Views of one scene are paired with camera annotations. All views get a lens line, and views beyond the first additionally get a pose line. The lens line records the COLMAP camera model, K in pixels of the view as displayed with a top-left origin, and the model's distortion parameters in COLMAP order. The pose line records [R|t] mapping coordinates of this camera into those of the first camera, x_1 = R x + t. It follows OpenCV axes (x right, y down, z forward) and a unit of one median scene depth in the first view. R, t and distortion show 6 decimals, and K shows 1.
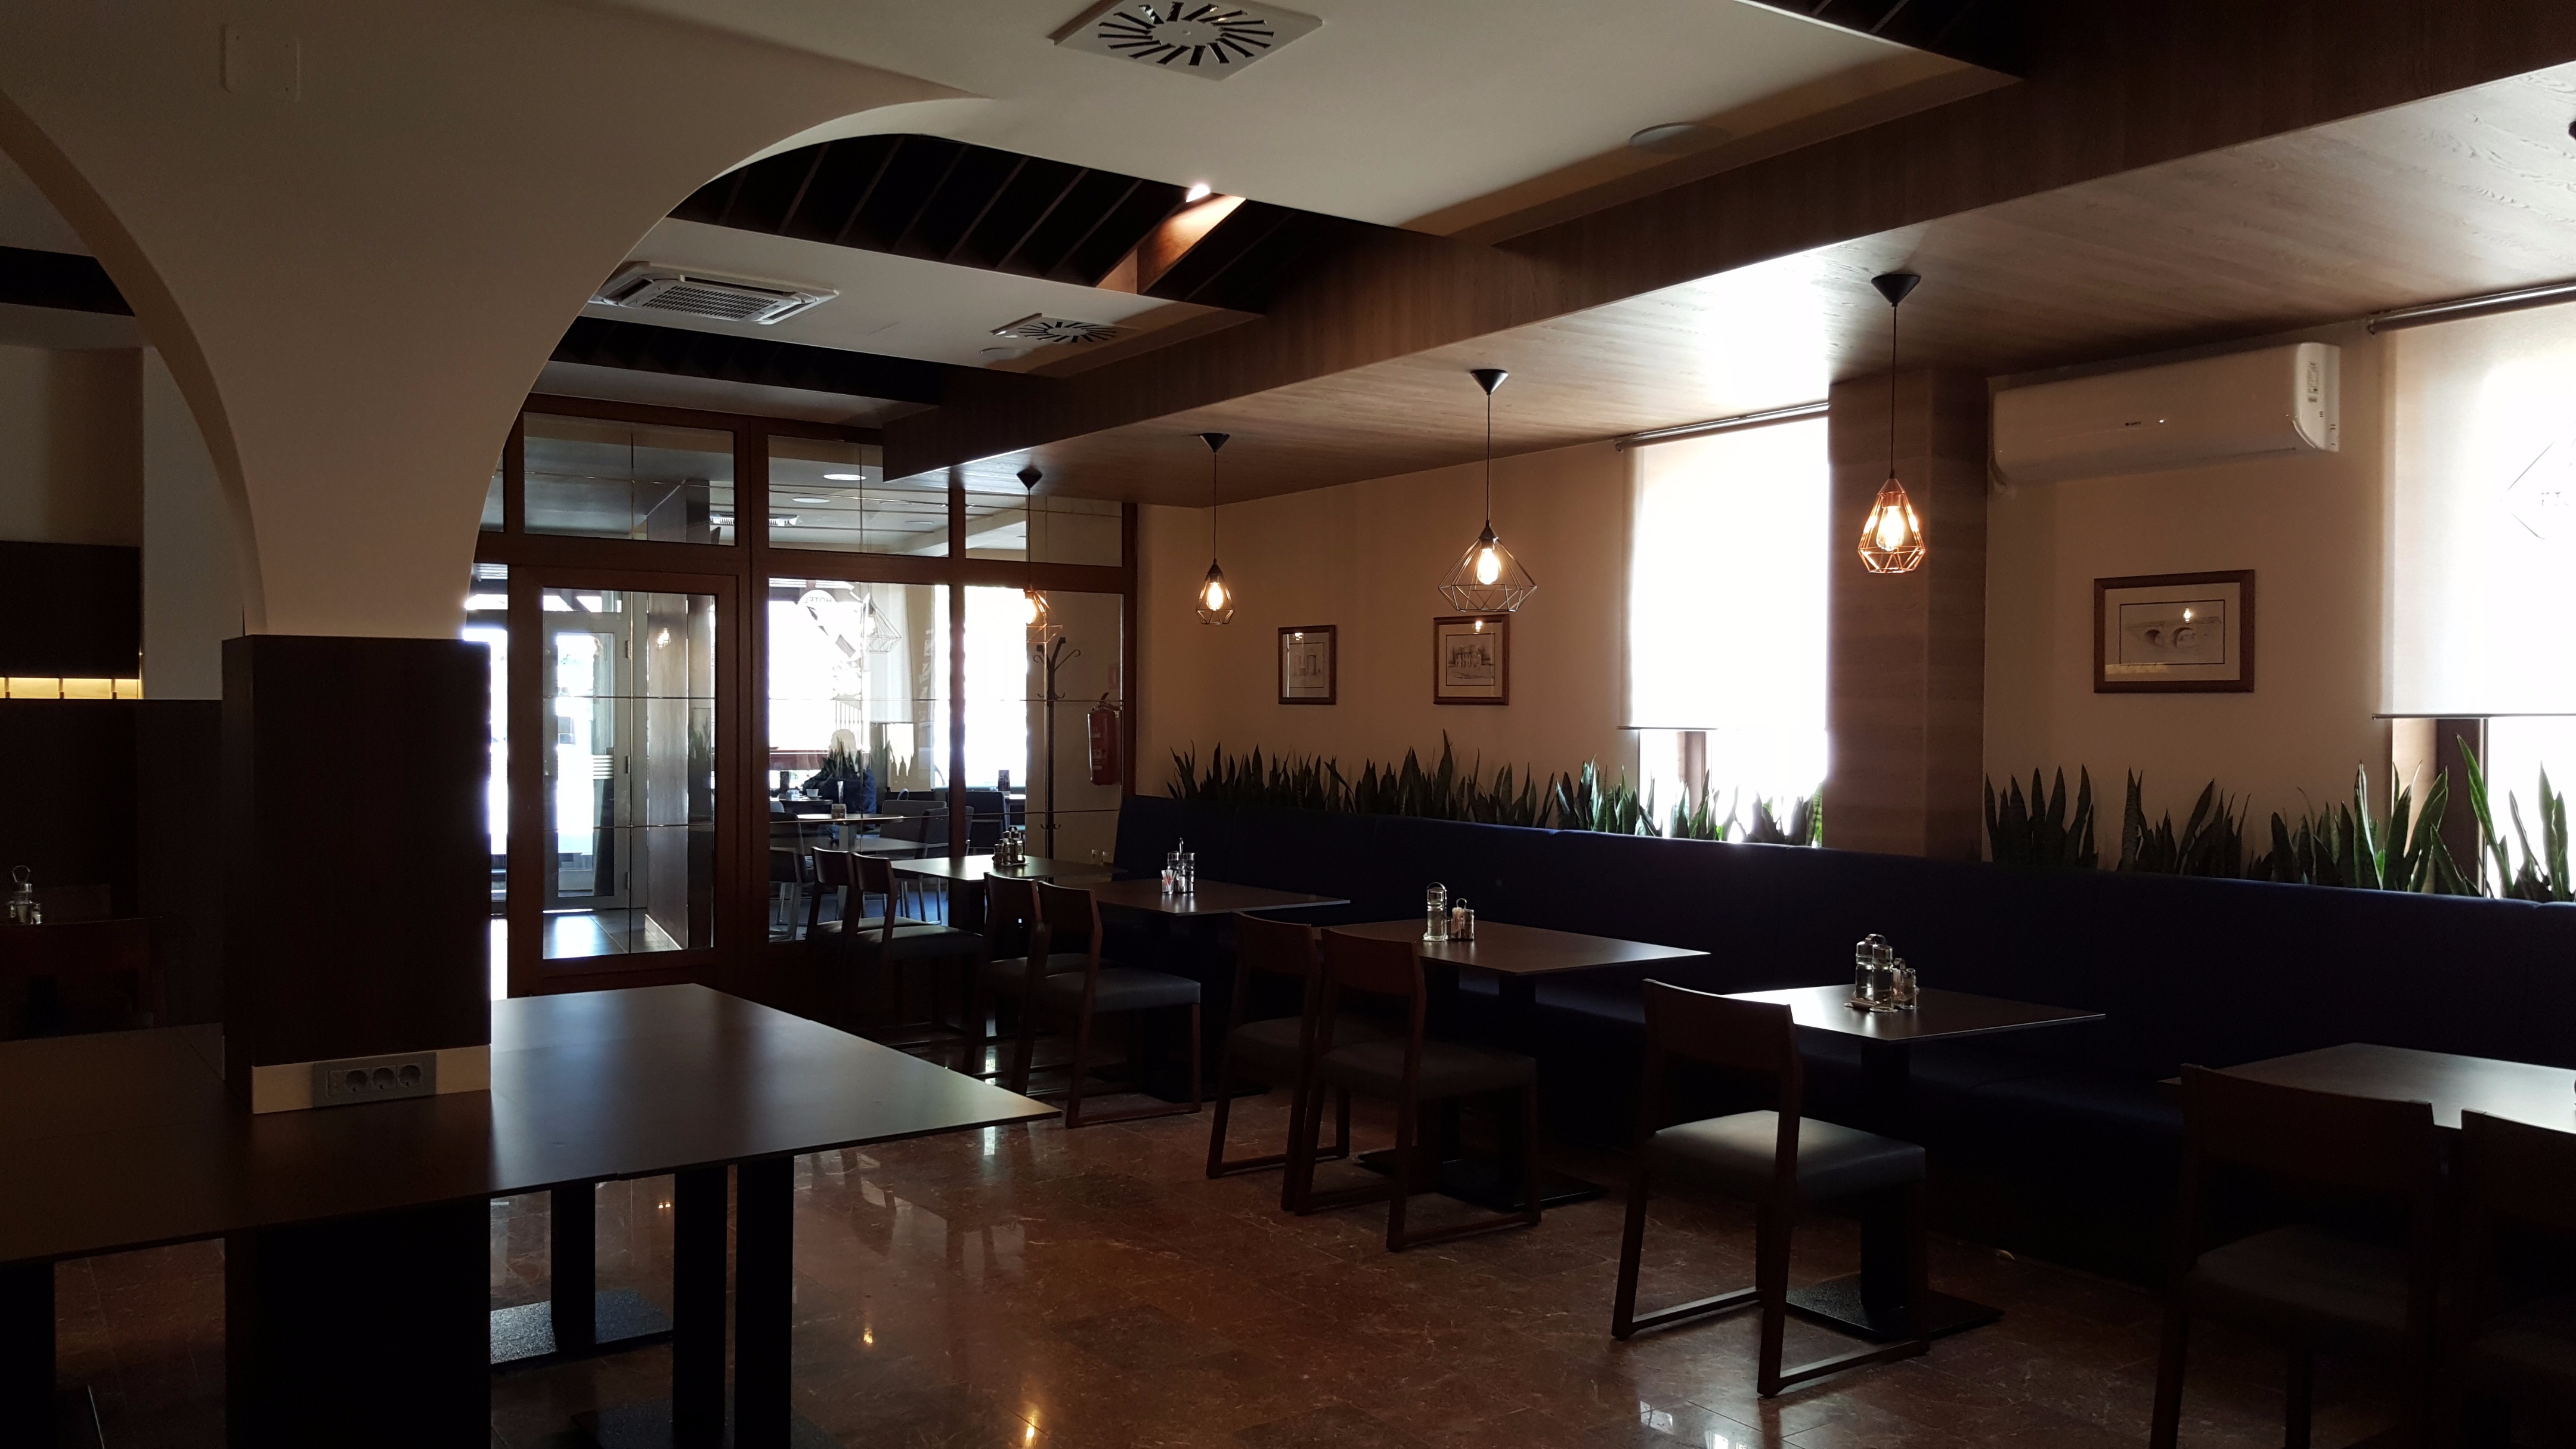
lens RADIAL K [[1949.8, 0, 1298.4], [0, 1949.8, 738.2], [0, 0, 1]] dist [0.109748, -0.164412]
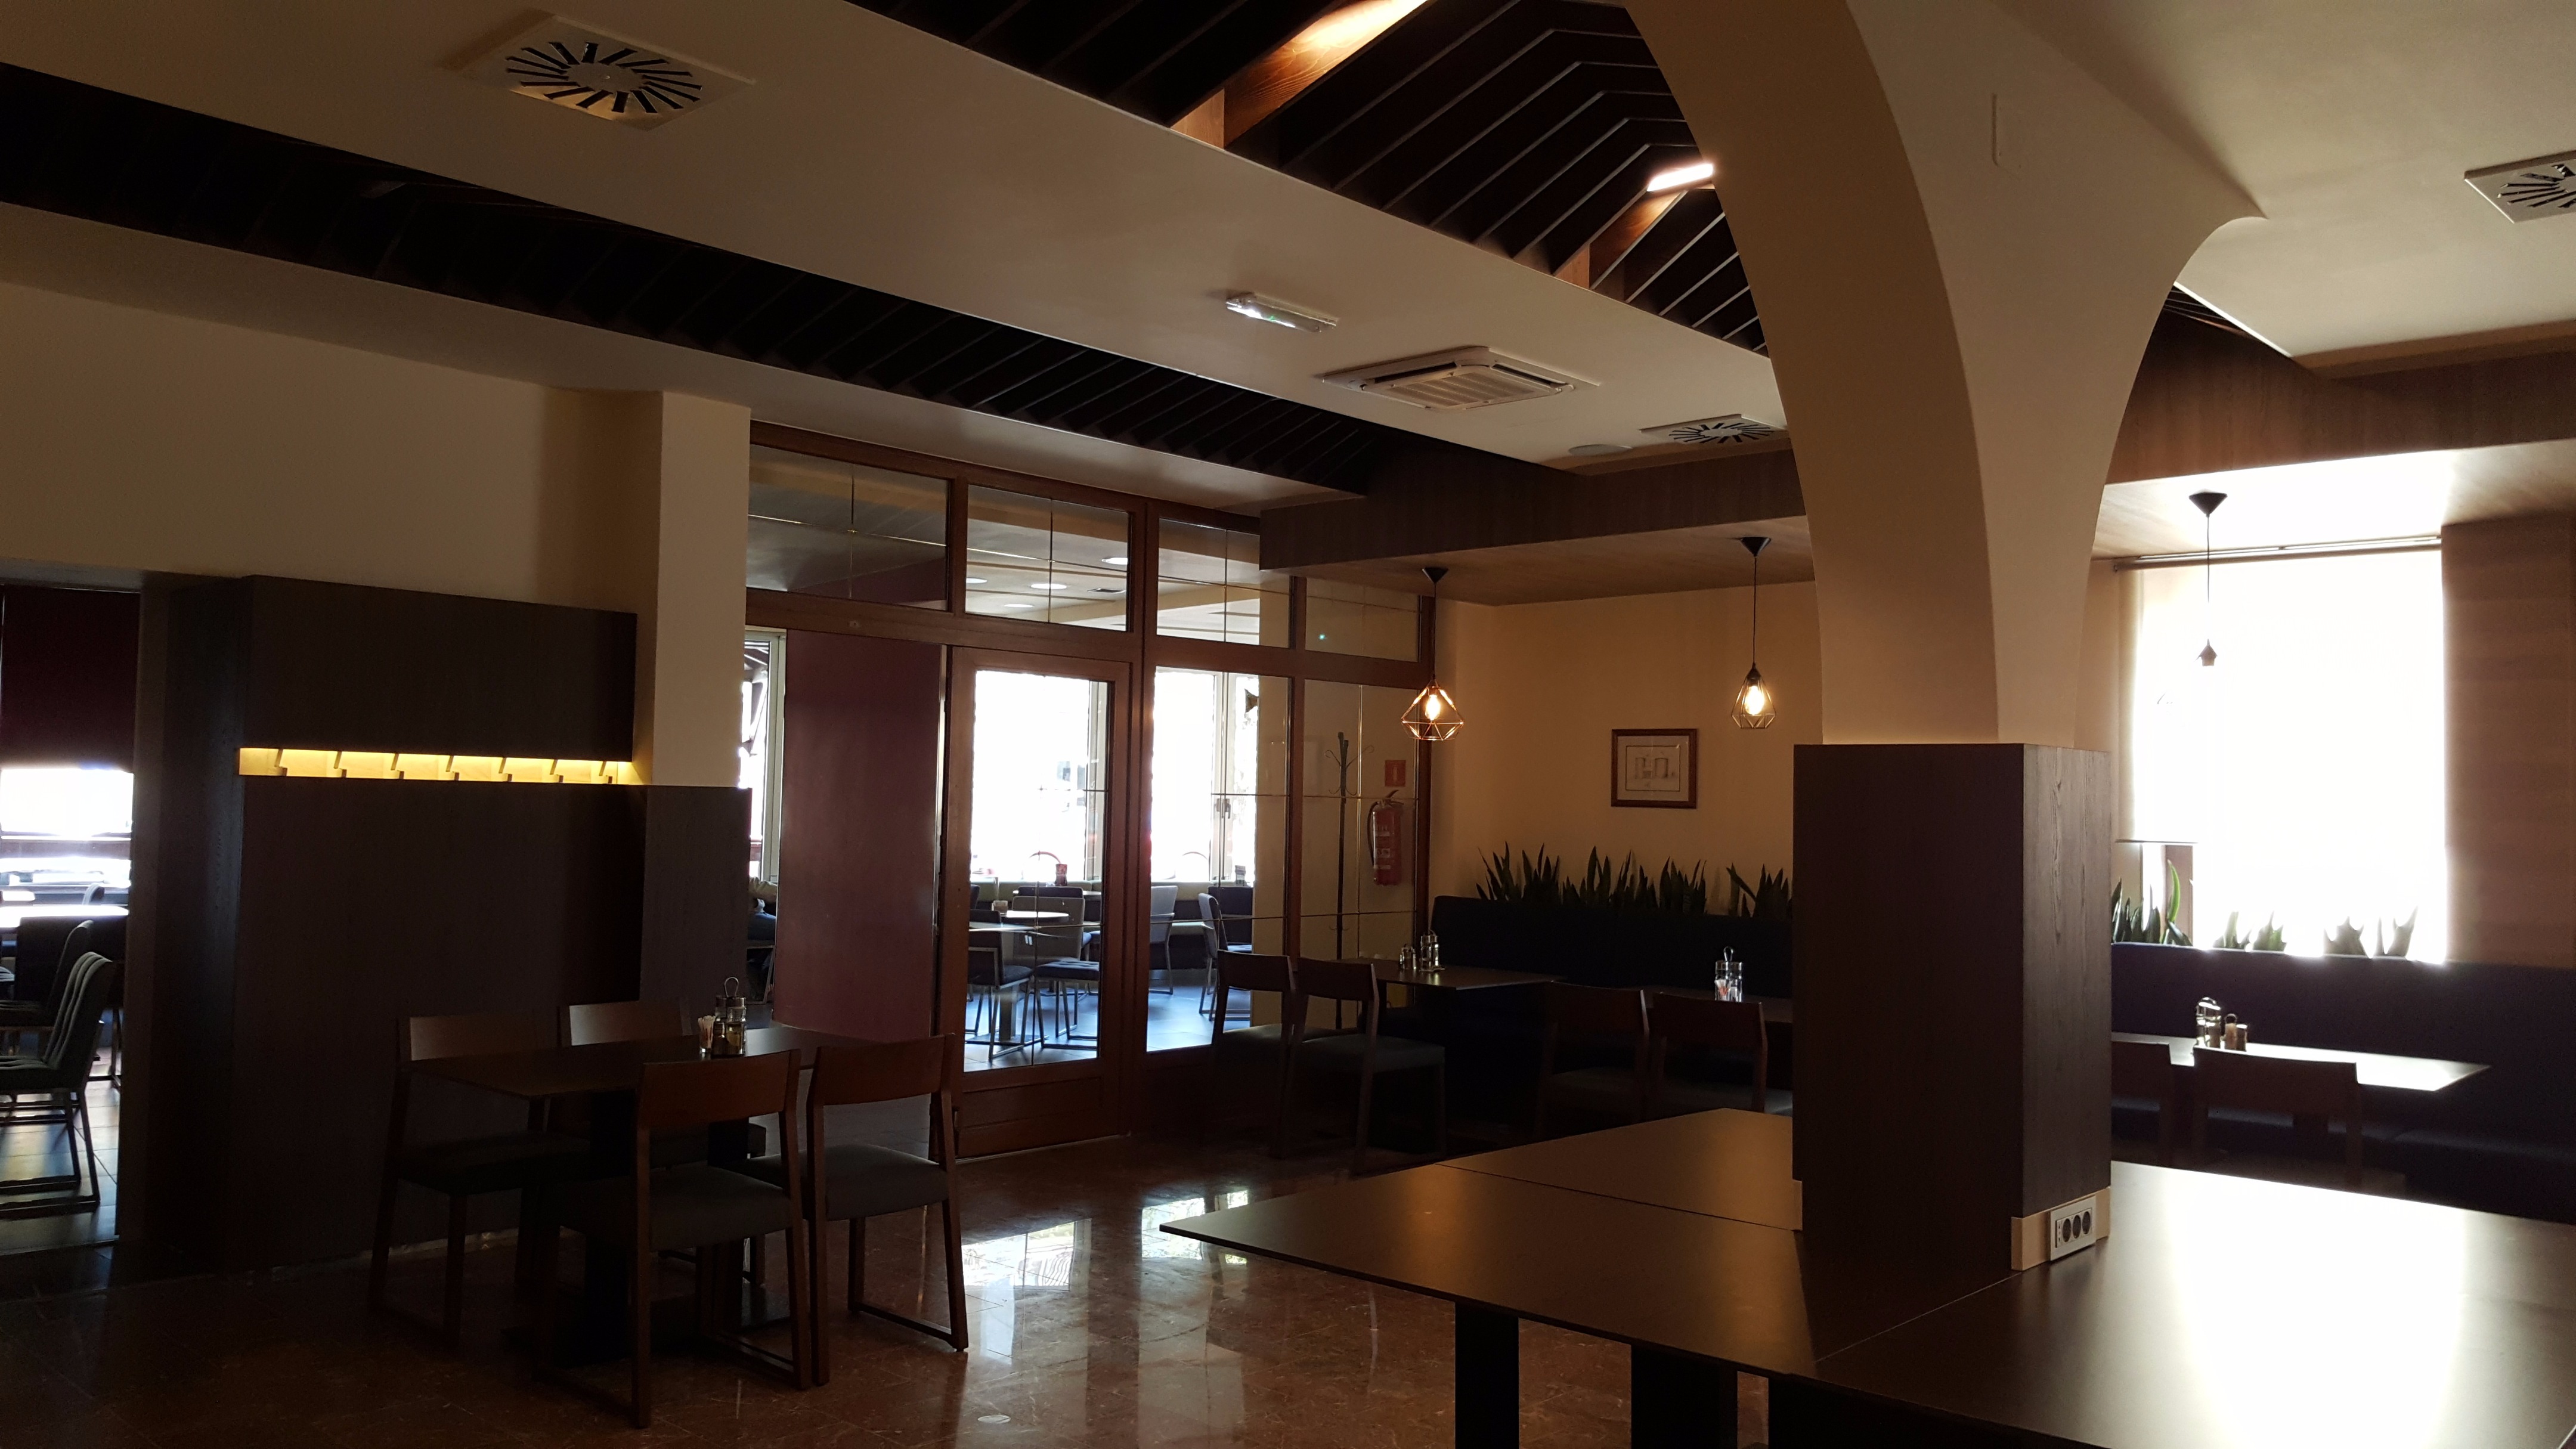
lens RADIAL K [[1949.8, 0, 1243.1], [0, 1949.8, 714.0], [0, 0, 1]] dist [0.109748, -0.164412]
pose [[0.978051, 0.027690, 0.206516, -0.471687], [-0.015803, 0.998133, -0.058991, -0.003150], [-0.207764, 0.054433, 0.976663, 0.076153]]
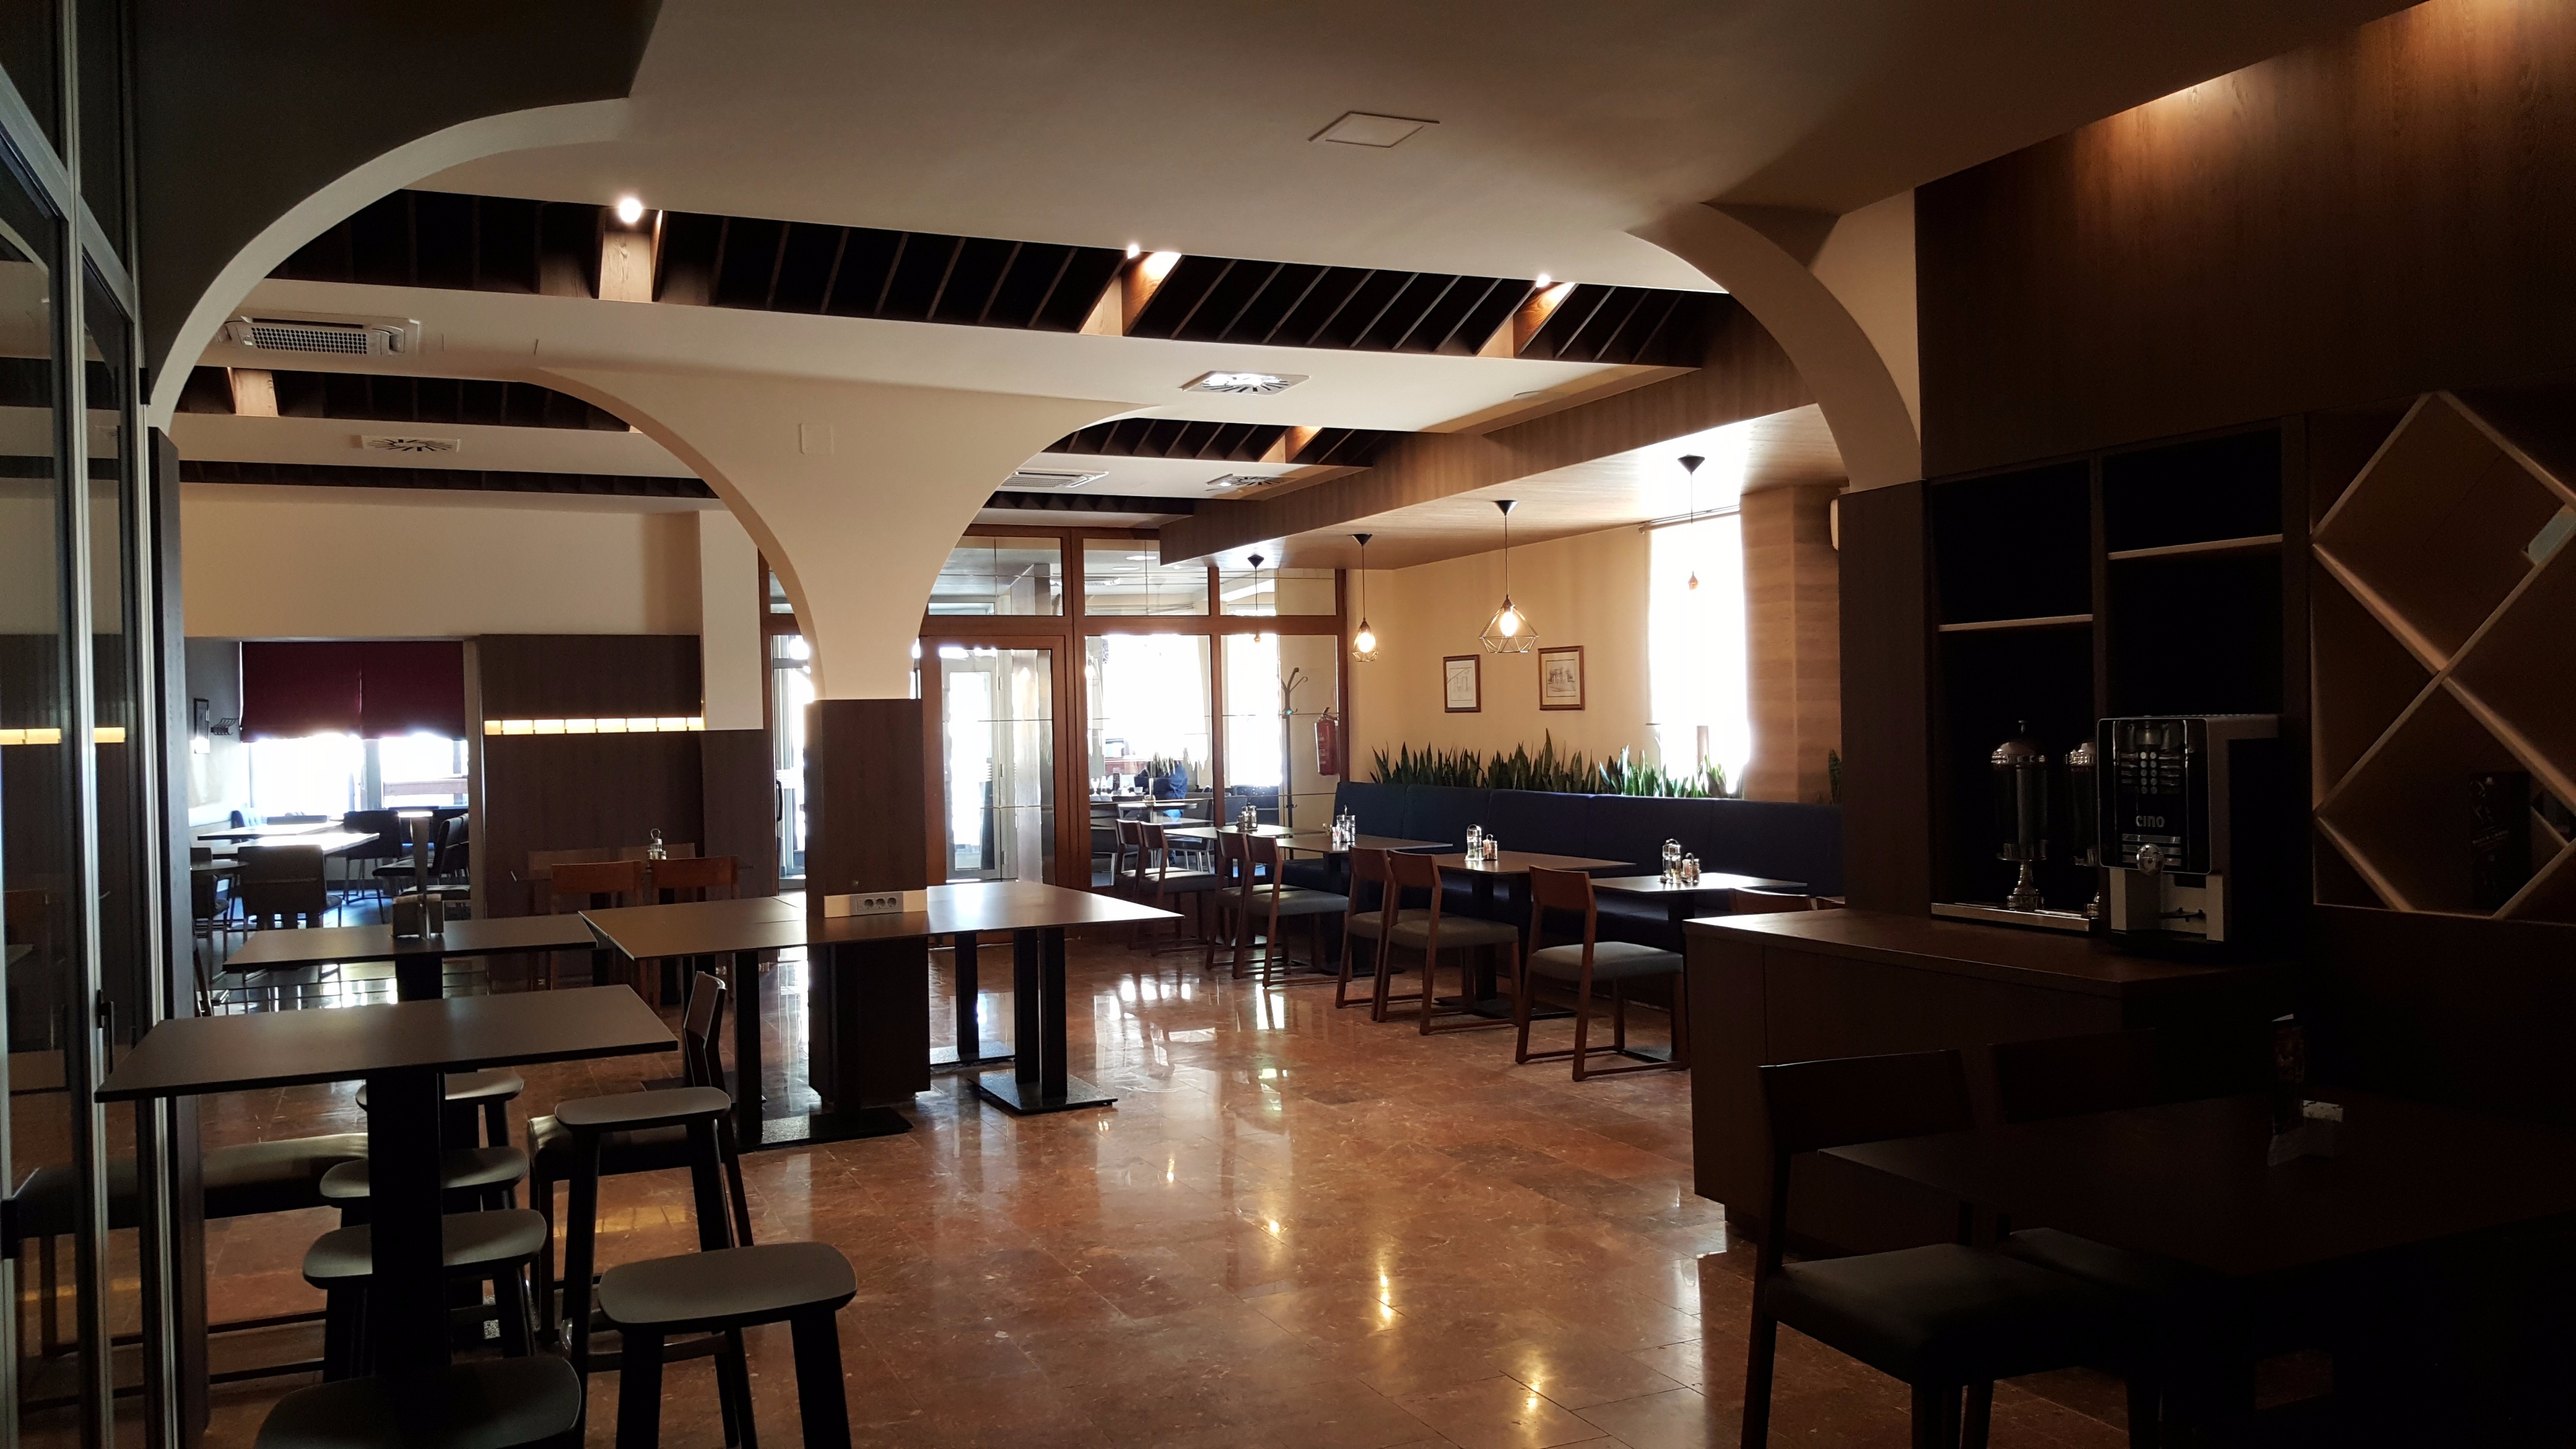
lens RADIAL K [[1949.8, 0, 1290.9], [0, 1949.8, 736.0], [0, 0, 1]] dist [0.109748, -0.164412]
pose [[0.982401, -0.024808, -0.185132, 0.162302], [0.024045, 0.999691, -0.006370, 0.006242], [0.185232, 0.001806, 0.982693, -0.436687]]
